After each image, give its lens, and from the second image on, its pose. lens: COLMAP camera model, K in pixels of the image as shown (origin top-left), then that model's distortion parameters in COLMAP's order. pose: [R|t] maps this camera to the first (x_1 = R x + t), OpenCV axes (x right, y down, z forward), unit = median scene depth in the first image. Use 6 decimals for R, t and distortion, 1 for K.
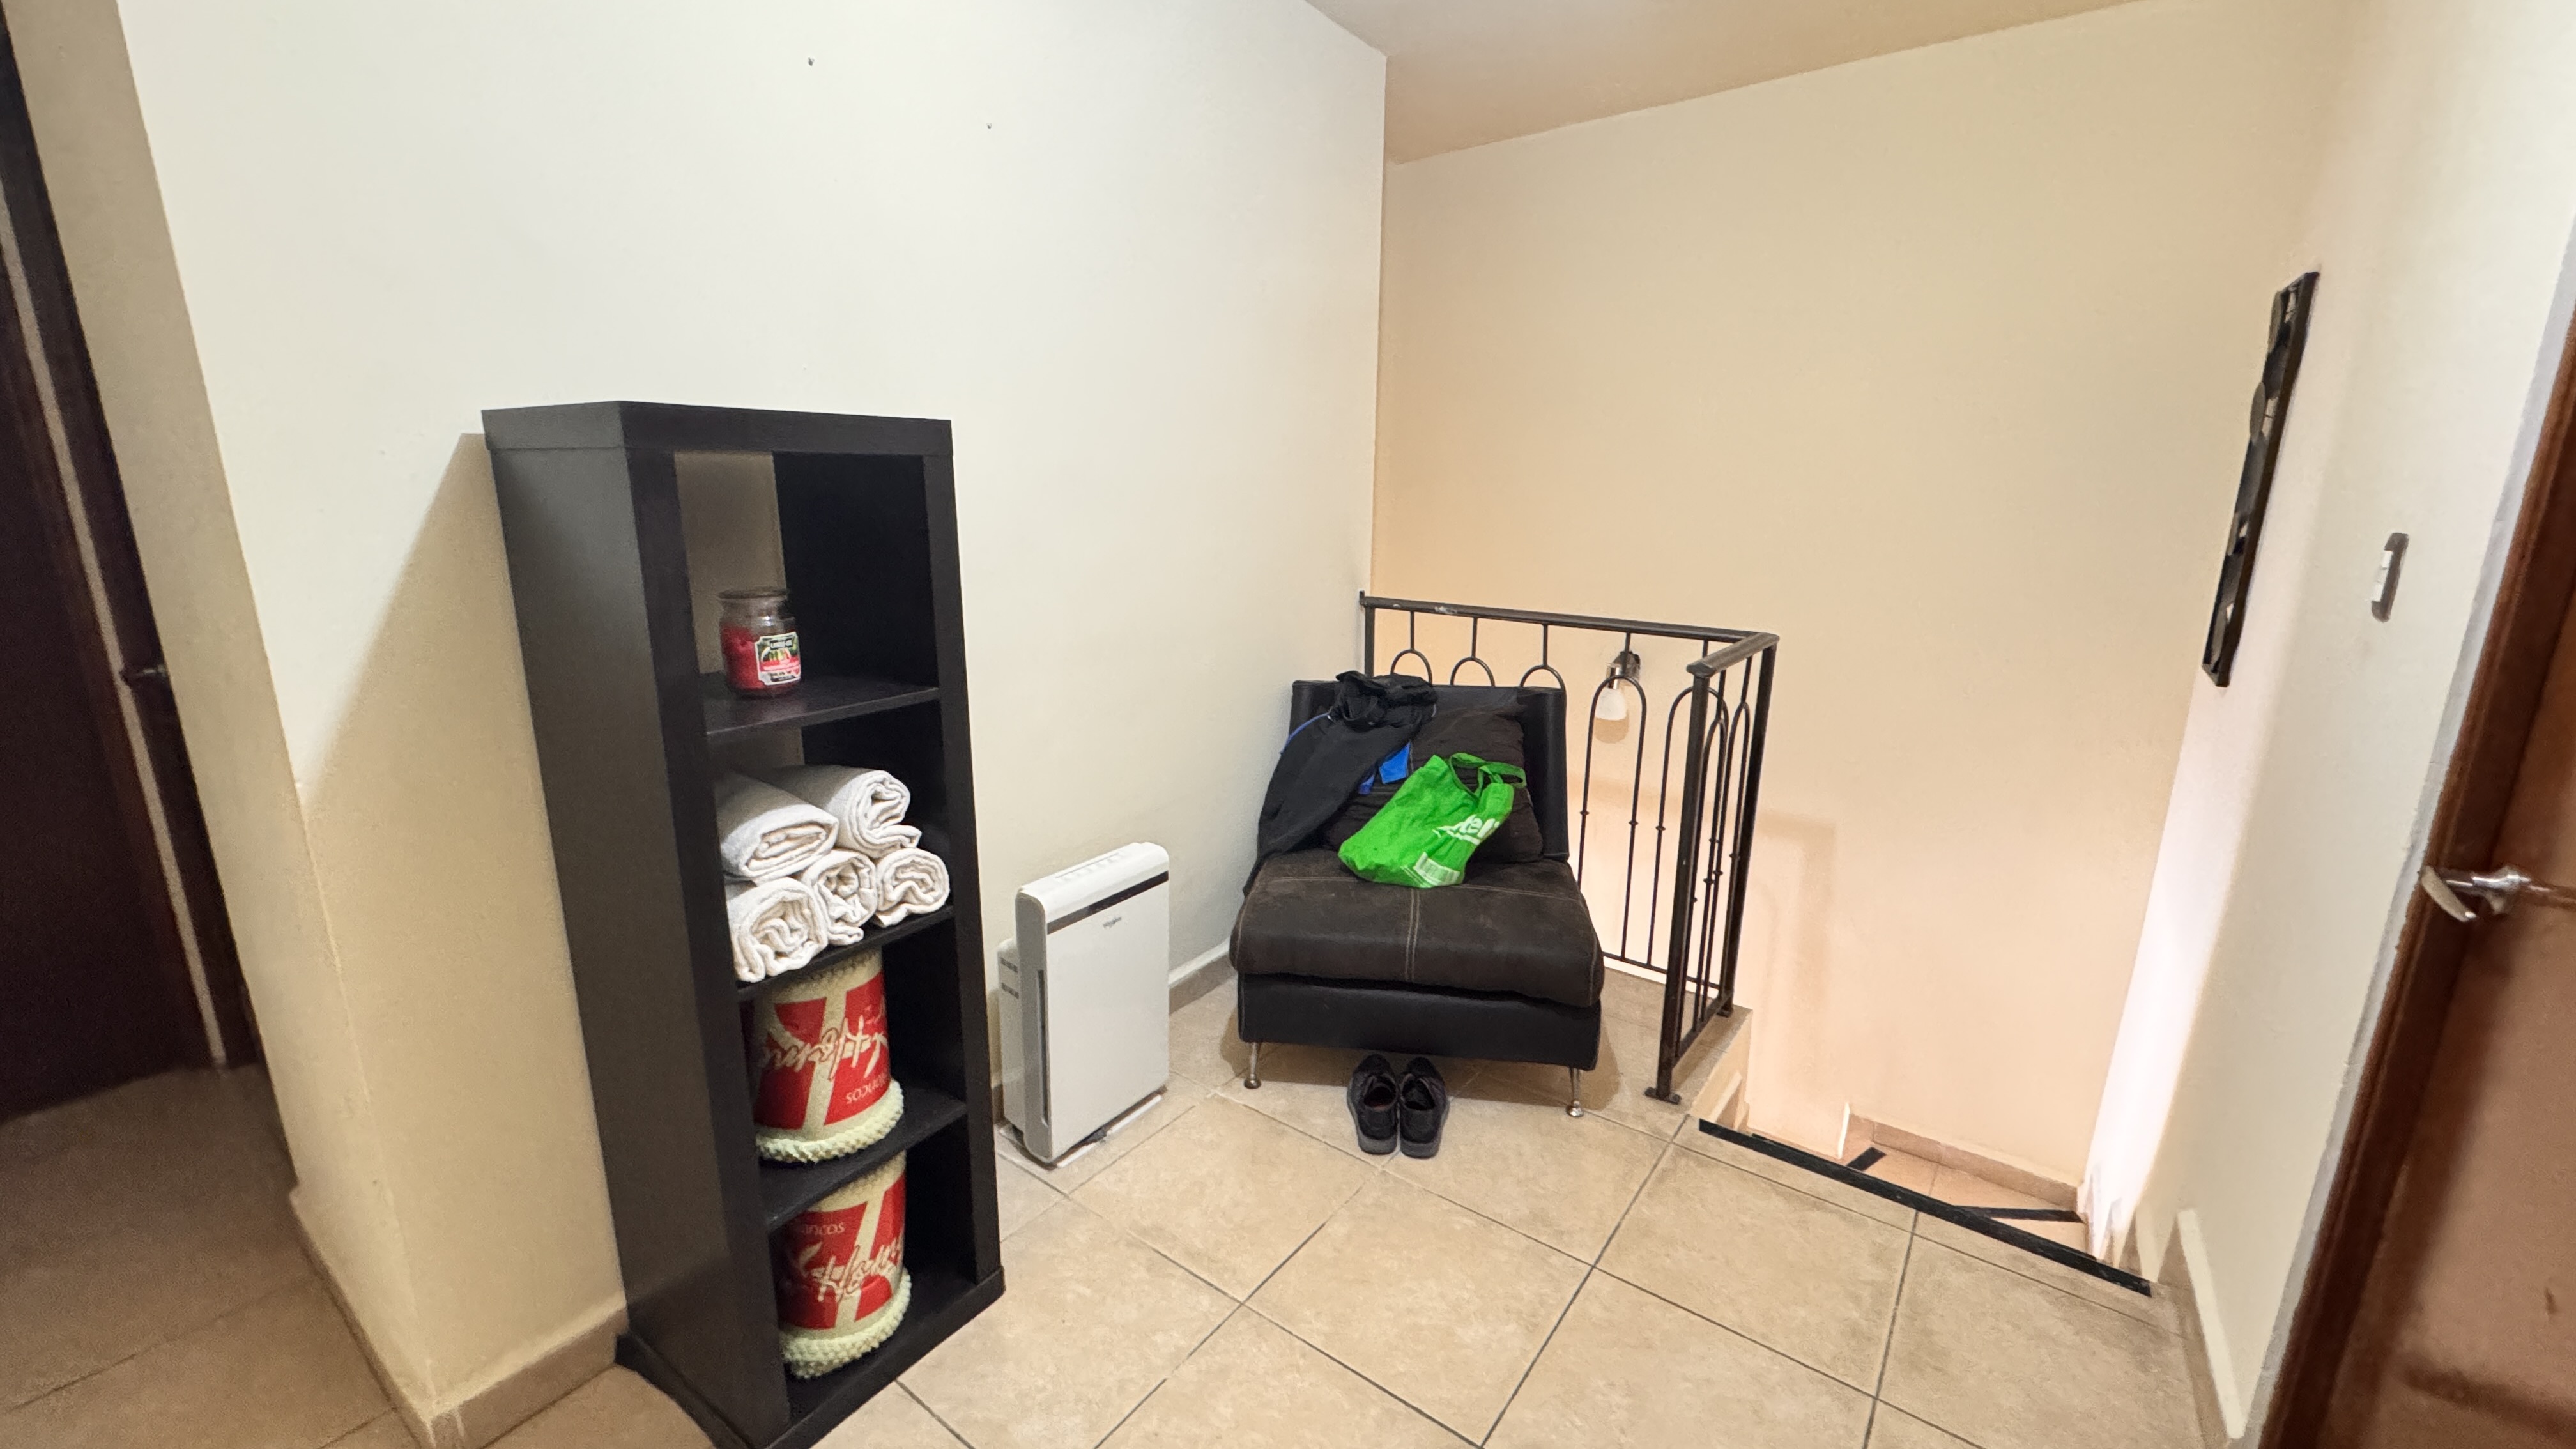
lens RADIAL K [[1027.8, 0, 1289.2], [0, 1027.8, 723.7], [0, 0, 1]] dist [-0.004428, 0.000215]
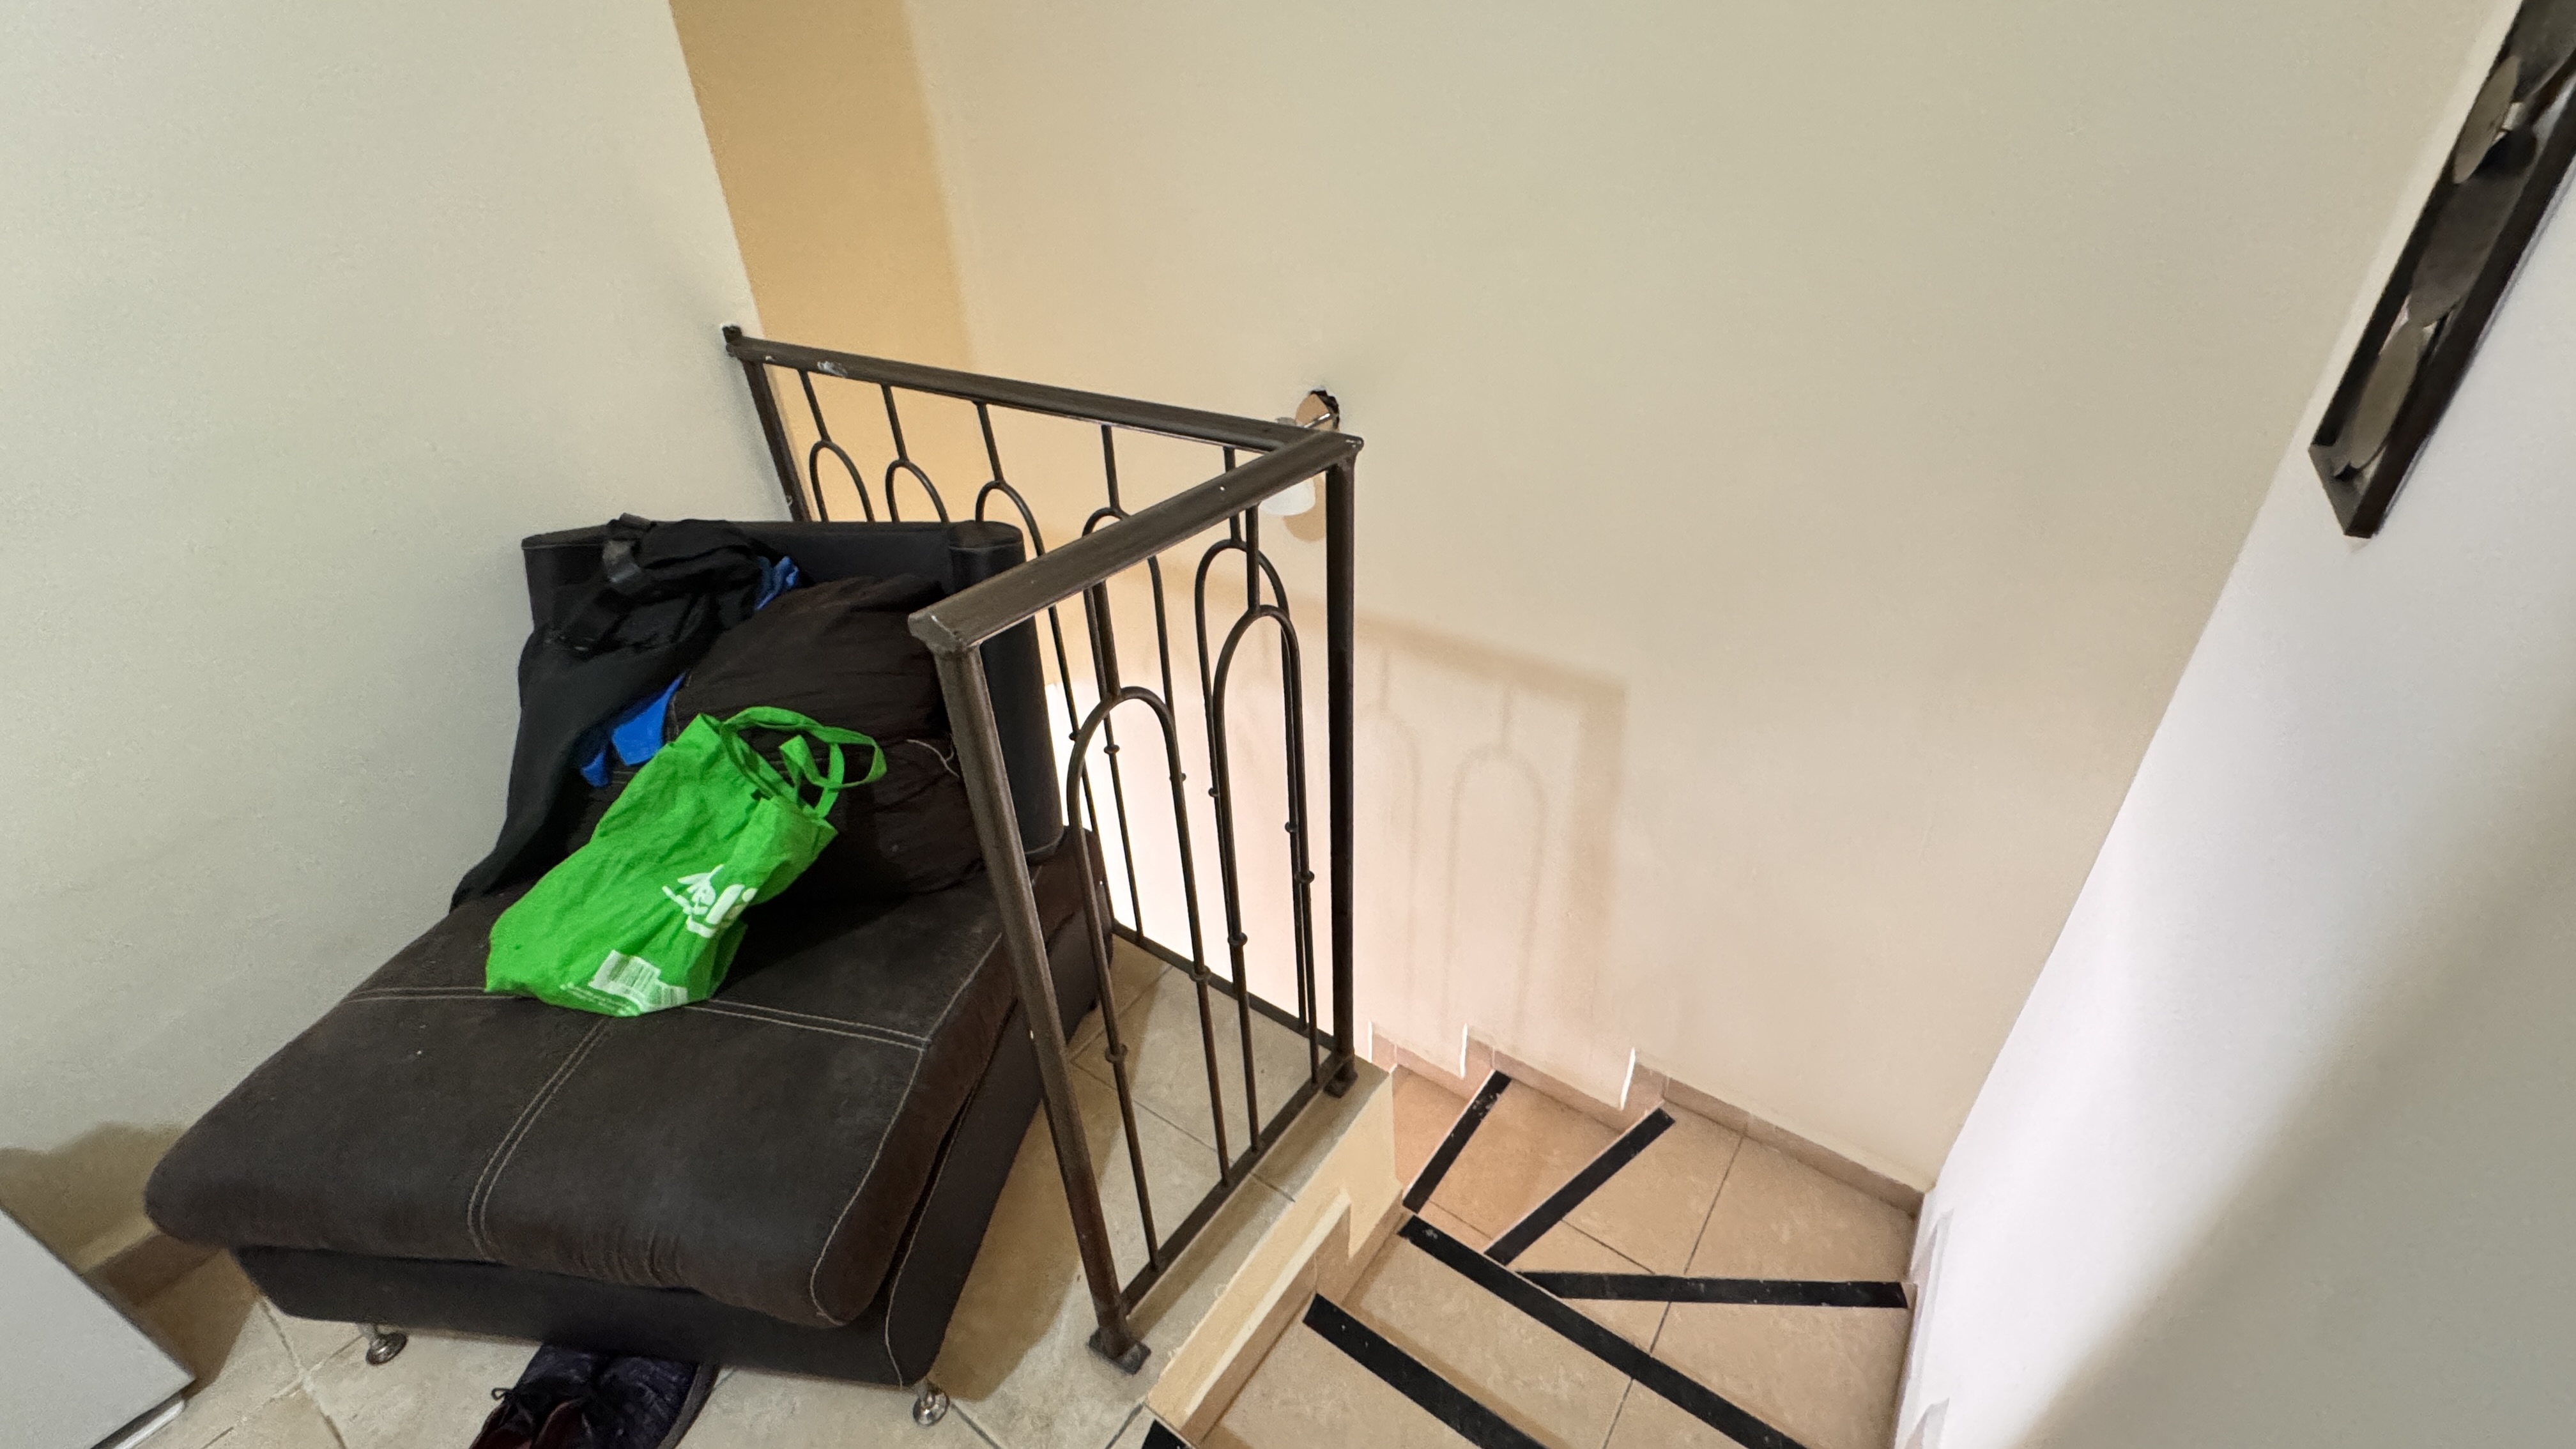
lens RADIAL K [[1027.8, 0, 1291.6], [0, 1027.8, 722.7], [0, 0, 1]] dist [-0.004428, 0.000215]
pose [[0.998707, -0.050547, -0.005476, 0.432331], [0.049707, 0.948074, 0.314143, -0.107438], [-0.010687, -0.314009, 0.949360, 0.532824]]
